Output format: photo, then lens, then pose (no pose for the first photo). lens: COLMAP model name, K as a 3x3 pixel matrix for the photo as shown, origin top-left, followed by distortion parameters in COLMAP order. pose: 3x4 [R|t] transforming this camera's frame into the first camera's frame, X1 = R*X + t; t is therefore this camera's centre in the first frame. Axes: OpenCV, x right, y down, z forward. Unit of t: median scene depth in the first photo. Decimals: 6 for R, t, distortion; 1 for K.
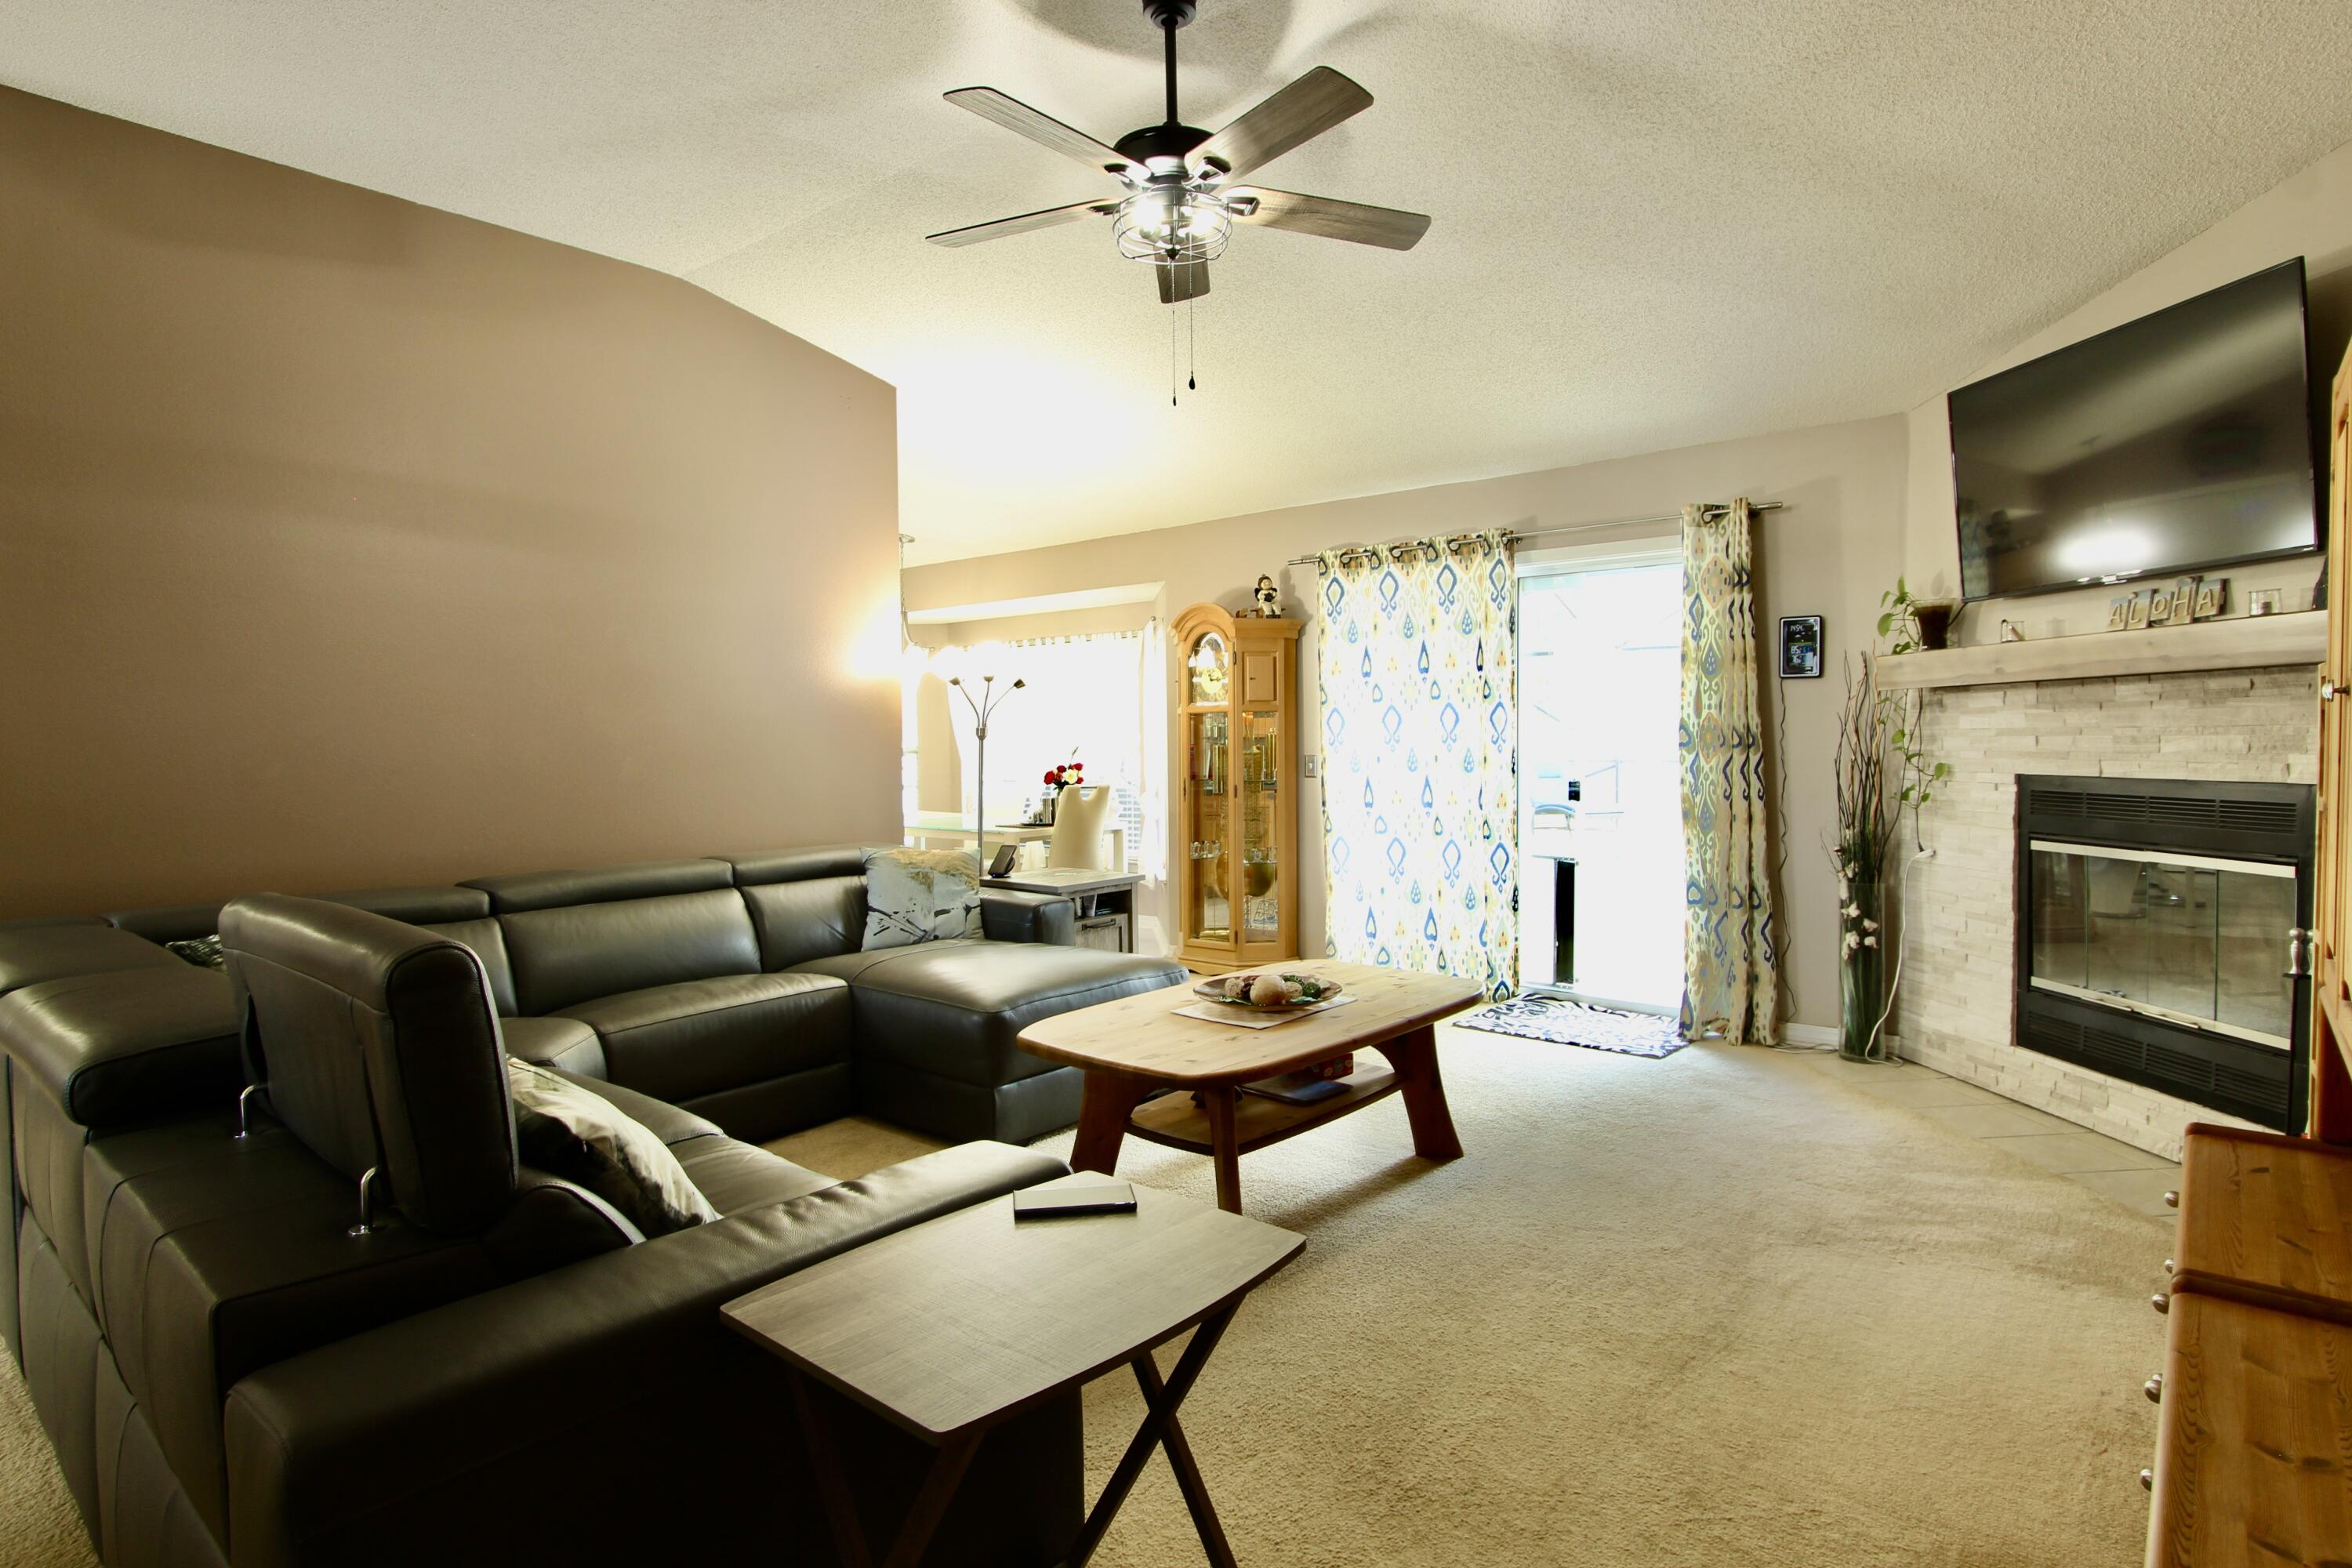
lens RADIAL K [[1238.1, 0, 1164.6], [0, 1238.1, 787.3], [0, 0, 1]] dist [0.019750, 0.000508]
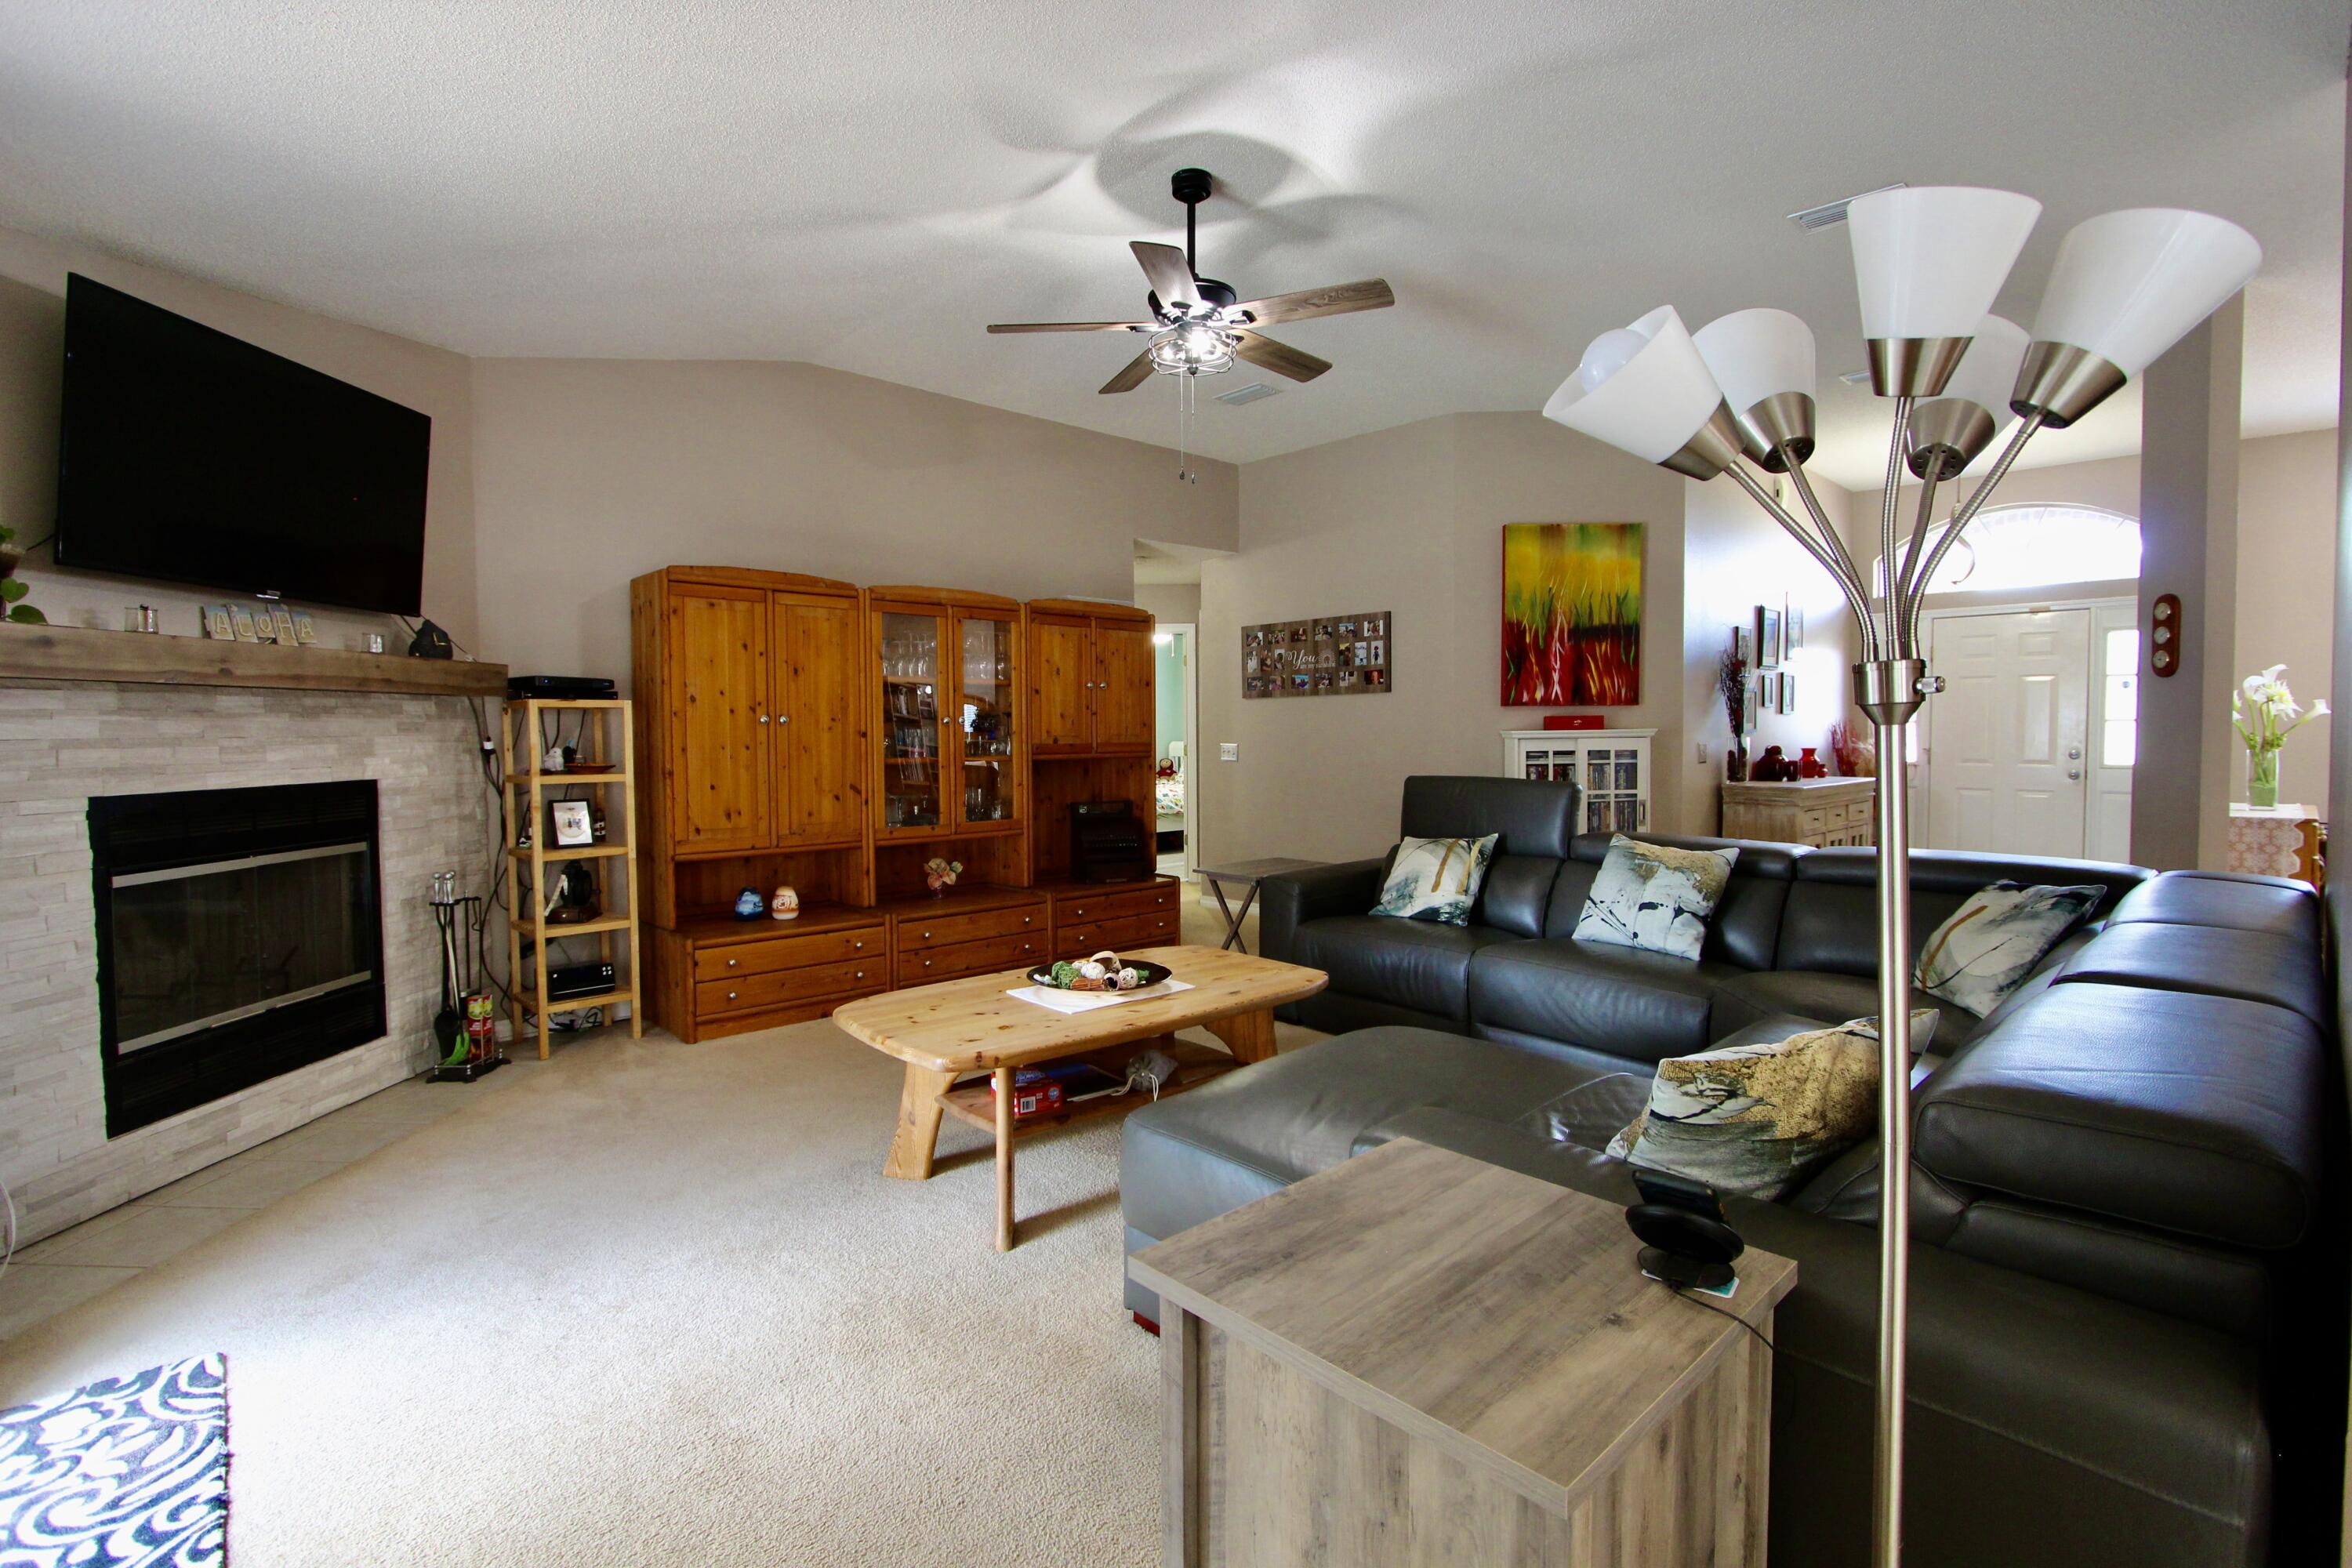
lens RADIAL K [[1111.0, 0, 1156.6], [0, 1111.0, 768.4], [0, 0, 1]] dist [-0.018797, 0.000586]
pose [[-0.993678, 0.016895, 0.110991, -0.058775], [0.025082, 0.997032, 0.072782, -0.061532], [-0.109431, 0.075106, -0.991153, 1.599000]]
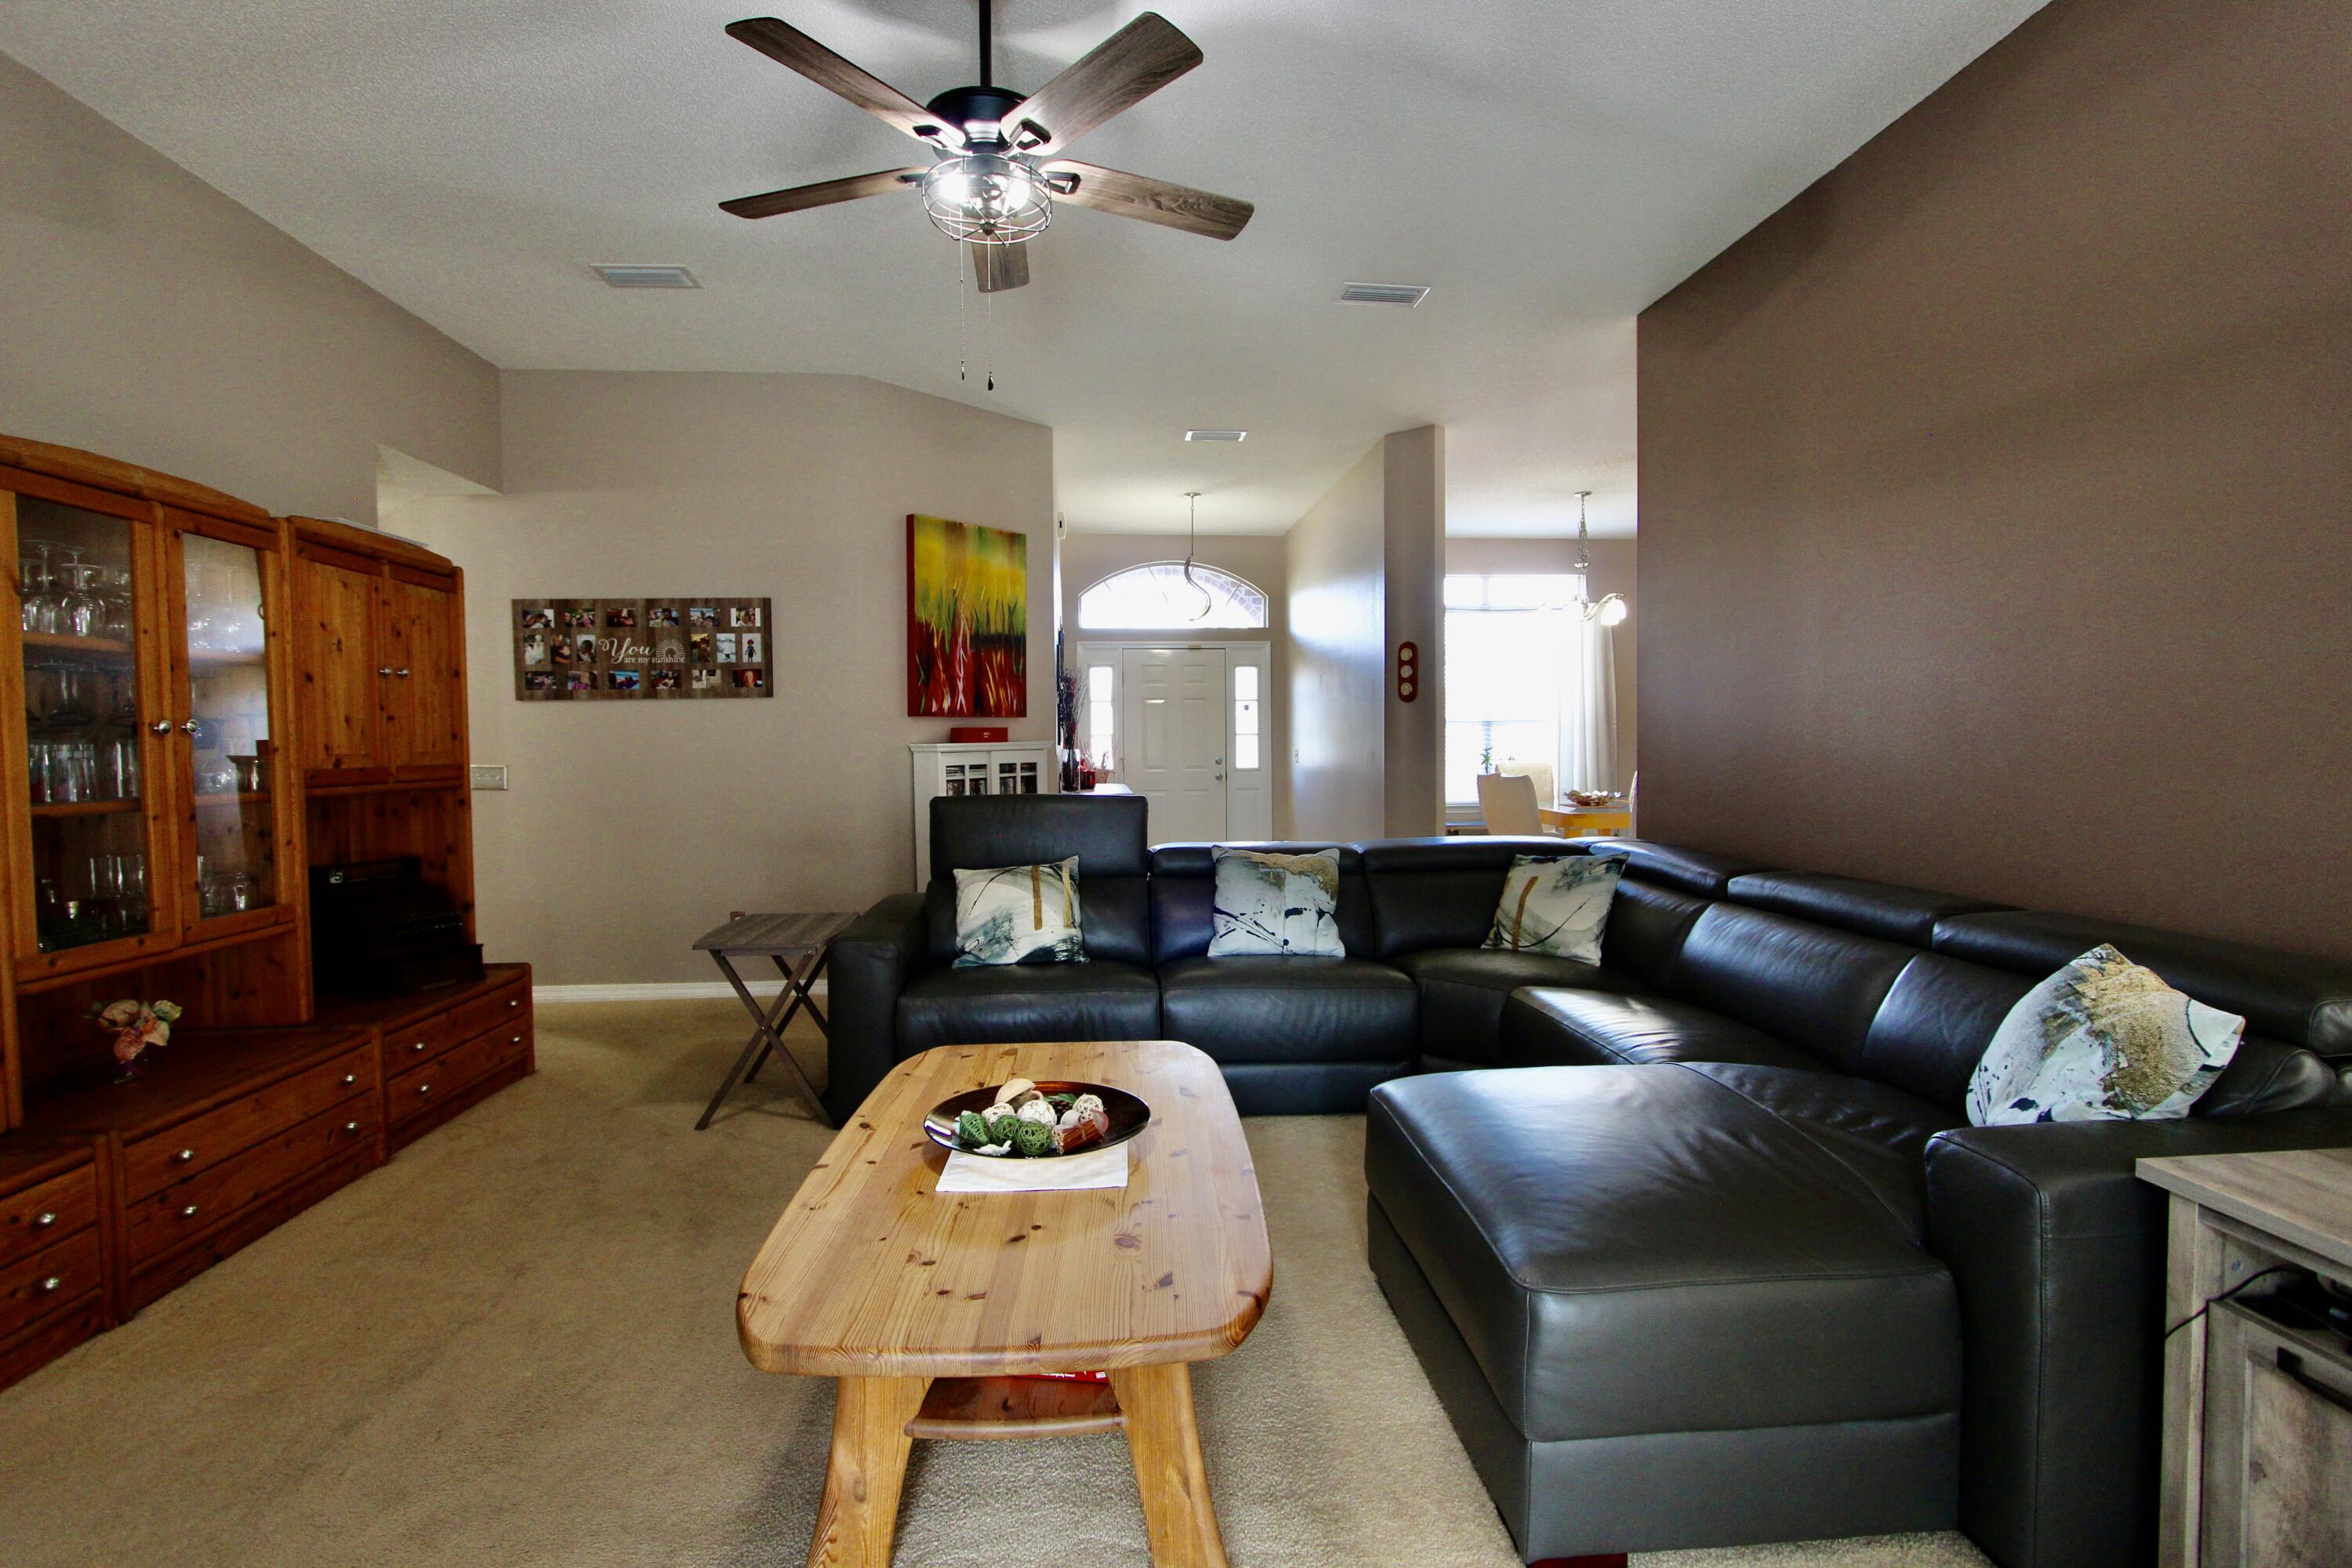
lens RADIAL K [[1111.0, 0, 1169.6], [0, 1111.0, 769.0], [0, 0, 1]] dist [-0.018797, 0.000586]
pose [[-0.691732, 0.040574, -0.721014, 0.390958], [-0.009695, 0.997809, 0.065452, -0.051925], [0.722089, 0.052265, -0.689823, 1.215758]]
